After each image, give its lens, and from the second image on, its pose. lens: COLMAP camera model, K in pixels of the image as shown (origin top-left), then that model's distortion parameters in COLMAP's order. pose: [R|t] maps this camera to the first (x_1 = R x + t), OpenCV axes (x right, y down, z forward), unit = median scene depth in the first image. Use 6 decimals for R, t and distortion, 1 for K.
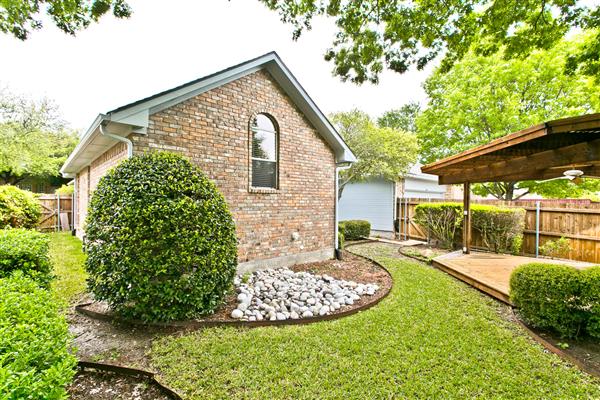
lens RADIAL K [[283.3, 0, 298.6], [0, 283.3, 201.6], [0, 0, 1]] dist [0.001568, 0.000242]
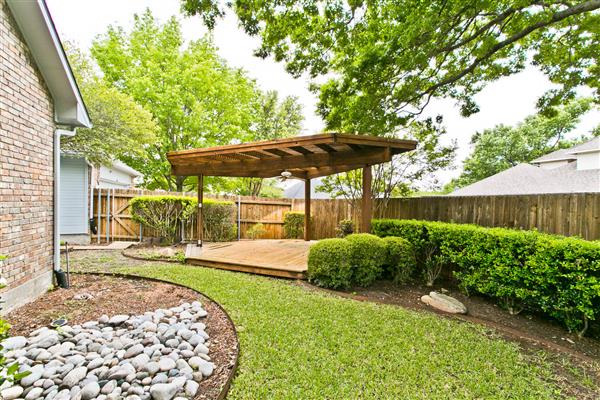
lens RADIAL K [[283.3, 0, 298.6], [0, 283.3, 201.6], [0, 0, 1]] dist [0.001568, 0.000242]
pose [[0.381313, -0.001650, 0.924445, -0.212419], [-0.009157, 0.999943, 0.005561, 0.019170], [-0.924401, -0.010586, 0.381276, 0.326310]]
